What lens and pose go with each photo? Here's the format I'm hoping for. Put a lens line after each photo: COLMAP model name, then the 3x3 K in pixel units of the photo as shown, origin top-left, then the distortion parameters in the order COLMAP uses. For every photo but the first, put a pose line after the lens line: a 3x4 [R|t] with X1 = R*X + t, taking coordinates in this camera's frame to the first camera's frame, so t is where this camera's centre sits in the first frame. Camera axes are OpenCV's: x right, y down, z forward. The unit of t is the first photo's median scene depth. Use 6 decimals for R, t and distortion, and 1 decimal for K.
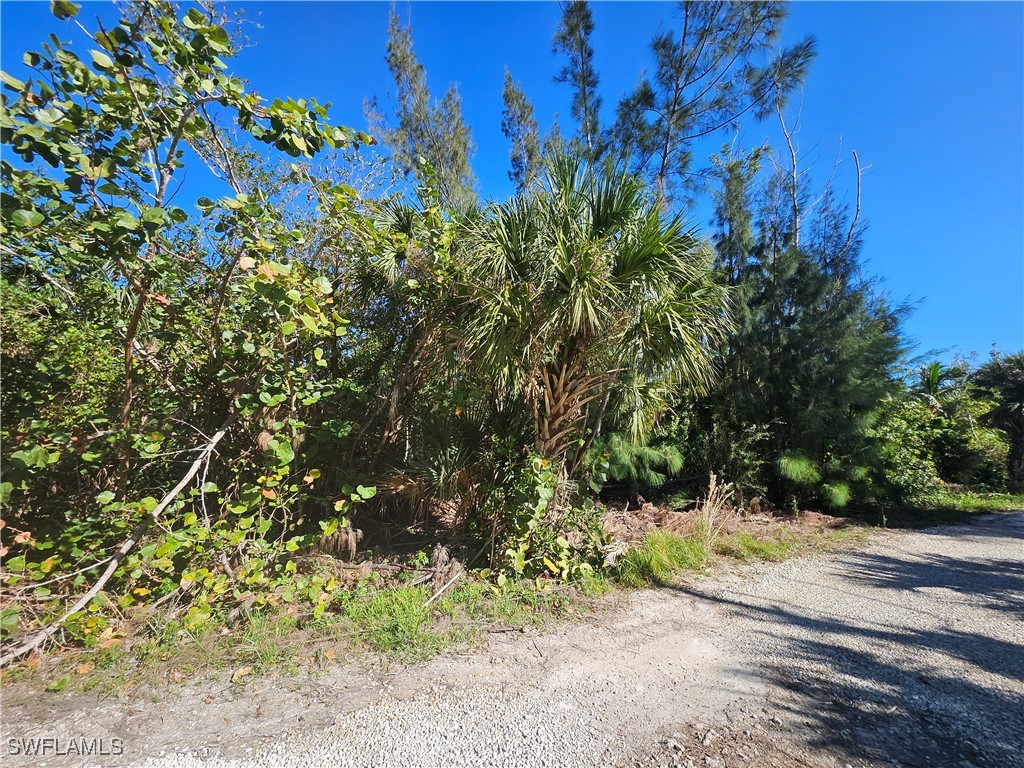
lens RADIAL K [[395.1, 0, 512.0], [0, 395.1, 384.0], [0, 0, 1]] dist [0.000585, -0.004134]
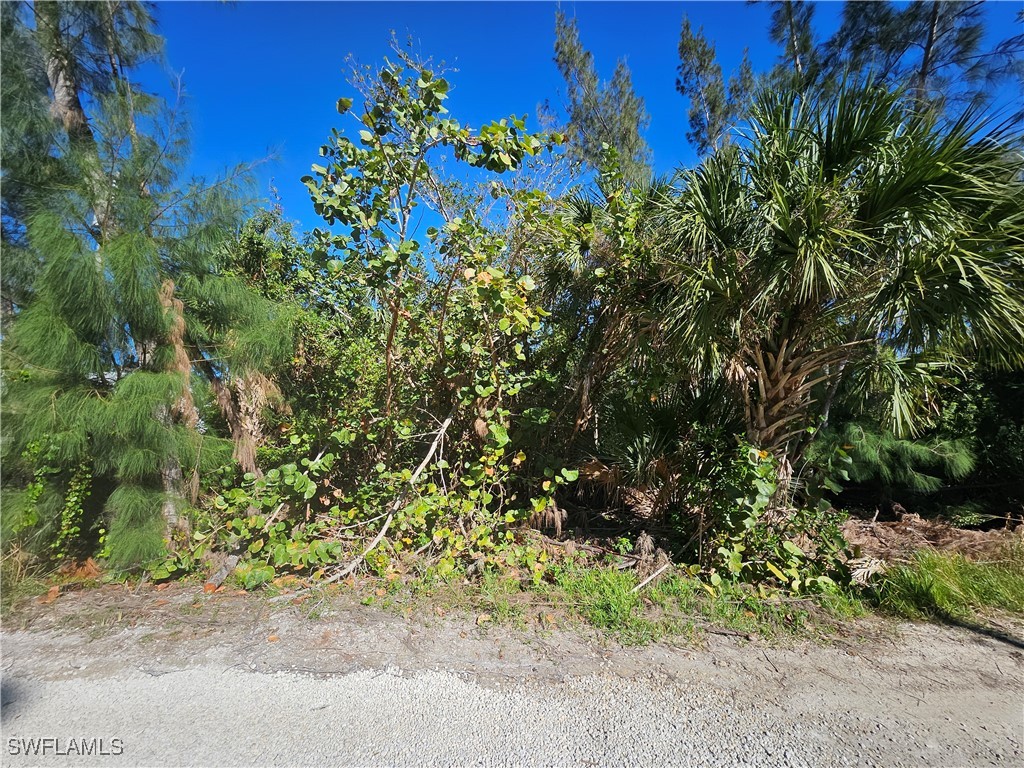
lens RADIAL K [[394.9, 0, 512.0], [0, 394.9, 384.0], [0, 0, 1]] dist [-0.001733, -0.000776]
pose [[0.905302, -0.037730, -0.423089, -0.046008], [0.047917, 0.998761, 0.013462, 0.006922], [0.422056, -0.032461, 0.905988, -0.015942]]
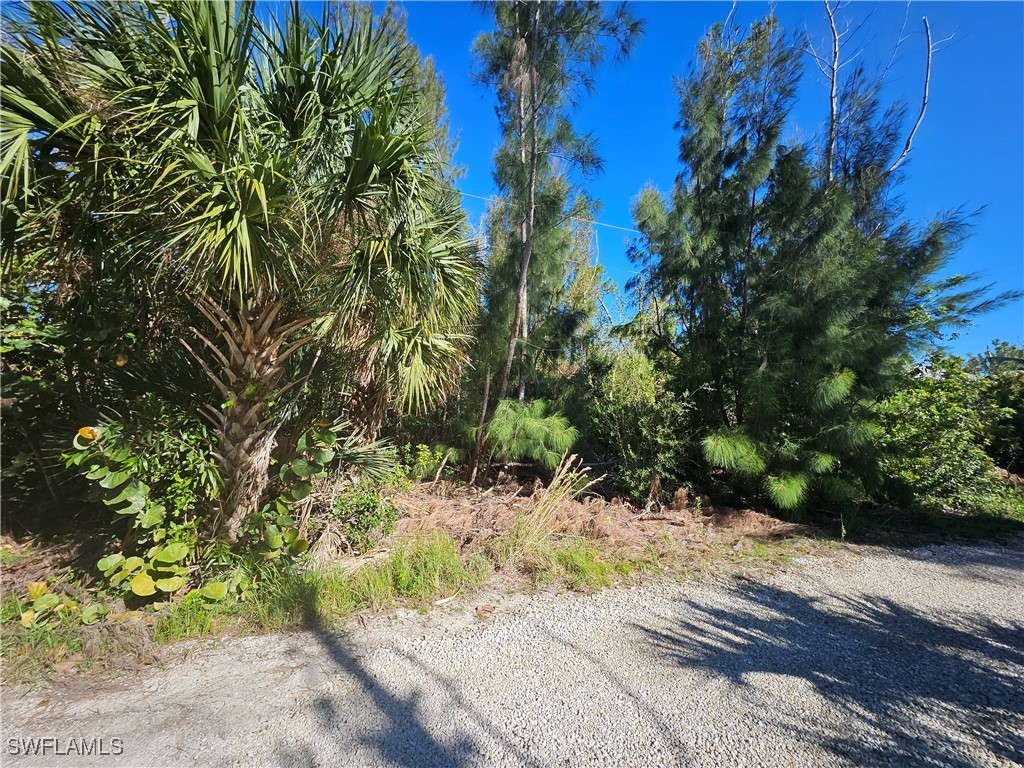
lens RADIAL K [[395.1, 0, 512.0], [0, 395.1, 384.0], [0, 0, 1]] dist [0.000585, -0.004134]
pose [[0.988221, 0.011245, -0.152622, 0.843544], [0.001104, 0.996747, 0.080589, 0.056372], [0.153031, -0.079809, 0.984993, 0.456128]]
